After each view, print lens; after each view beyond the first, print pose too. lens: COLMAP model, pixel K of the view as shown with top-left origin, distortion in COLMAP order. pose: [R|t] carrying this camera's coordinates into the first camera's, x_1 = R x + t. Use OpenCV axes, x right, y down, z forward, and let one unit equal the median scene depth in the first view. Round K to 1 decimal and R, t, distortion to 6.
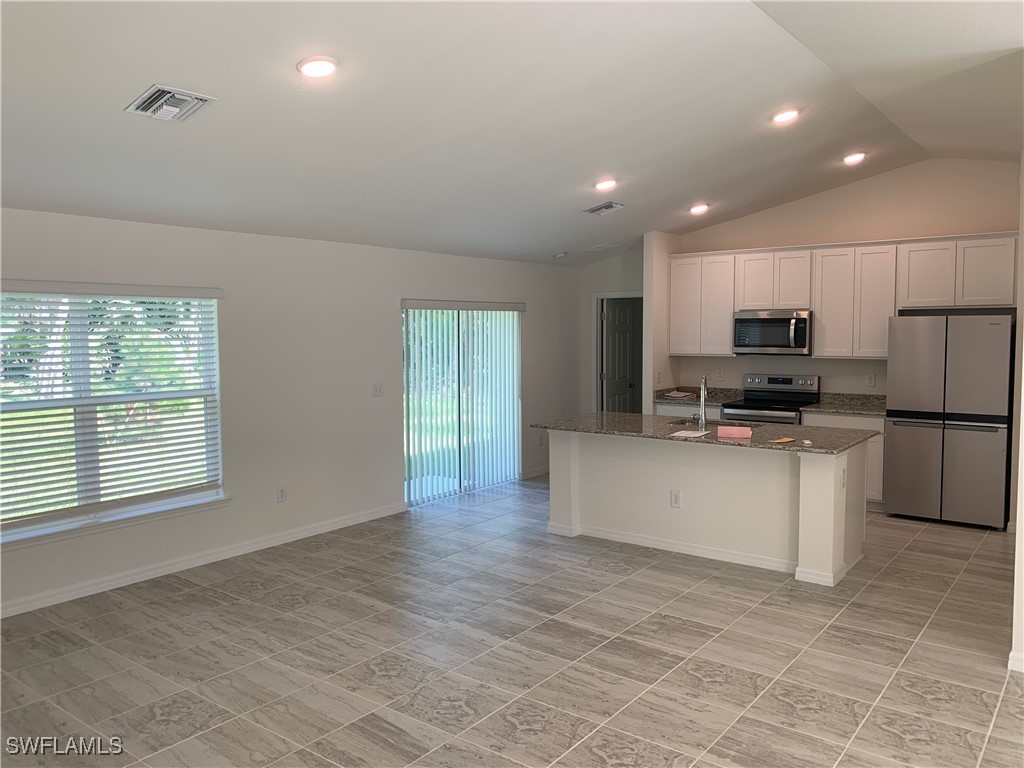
lens RADIAL K [[785.6, 0, 512.0], [0, 785.6, 384.0], [0, 0, 1]] dist [0.062417, -0.007689]
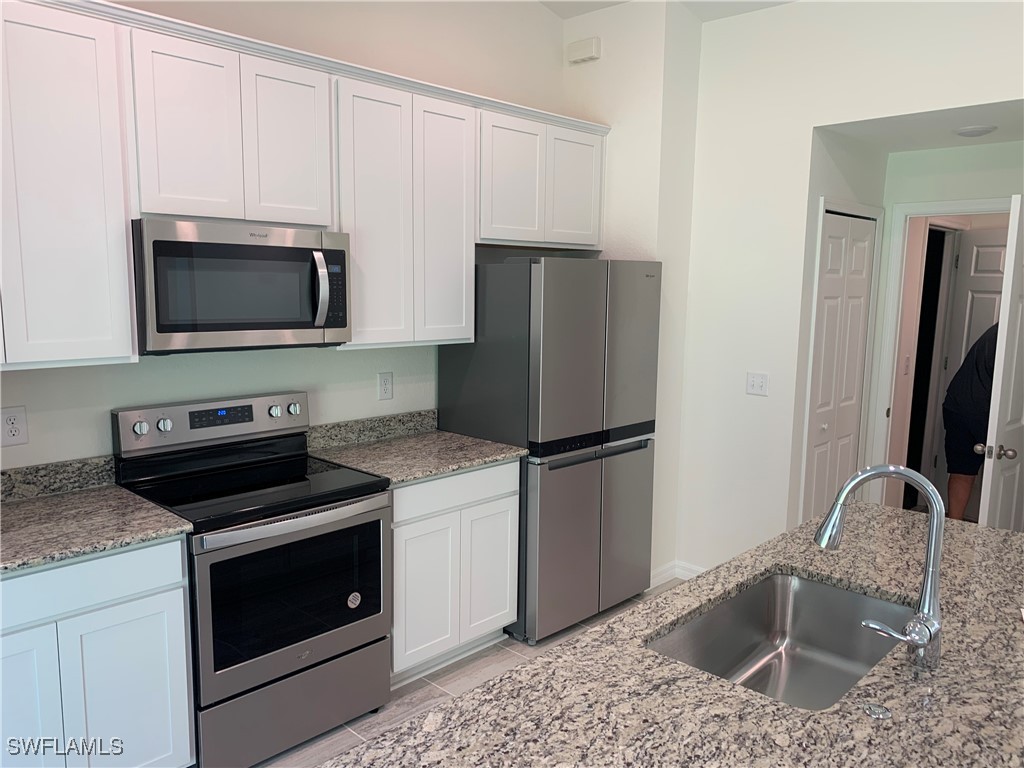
lens RADIAL K [[777.2, 0, 508.0], [0, 777.2, 390.1], [0, 0, 1]] dist [-0.000299, -0.000204]
pose [[0.101489, -0.129480, 0.986375, -0.008930], [0.056810, 0.990630, 0.124193, -0.057223], [-0.993213, 0.043432, 0.107893, 0.873591]]
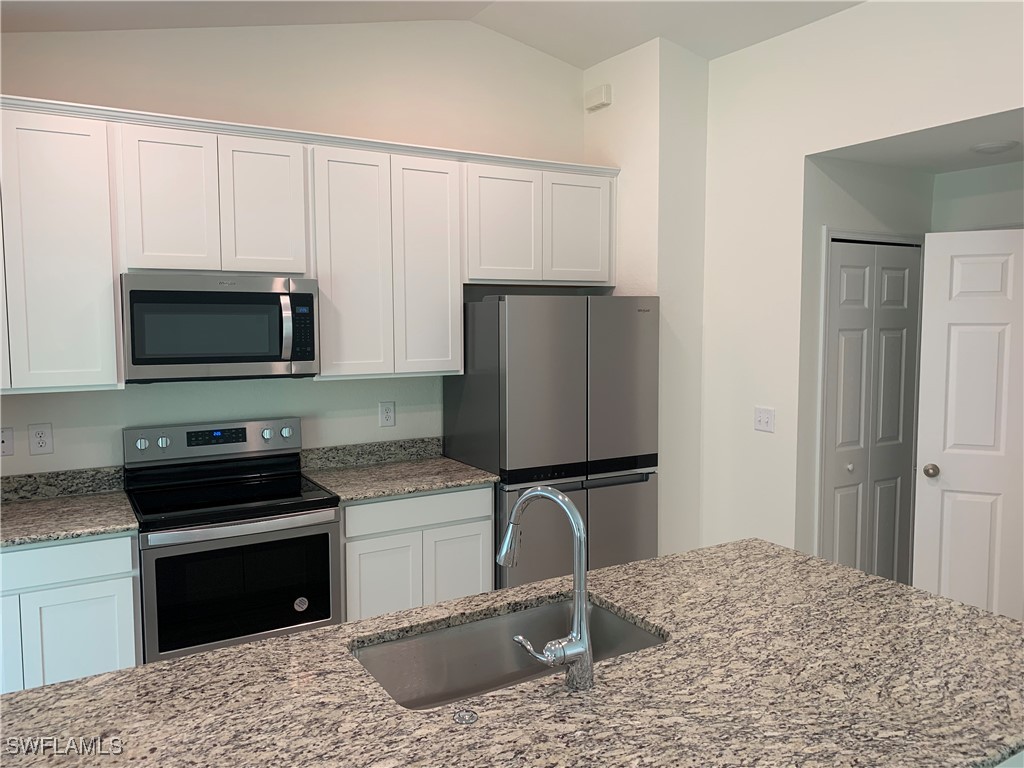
lens RADIAL K [[777.3, 0, 516.3], [0, 777.3, 372.6], [0, 0, 1]] dist [0.005410, -0.005901]
pose [[0.355324, -0.061359, 0.932727, -0.001954], [0.066518, 0.996973, 0.040245, -0.048158], [-0.932373, 0.047743, 0.358330, 0.730644]]
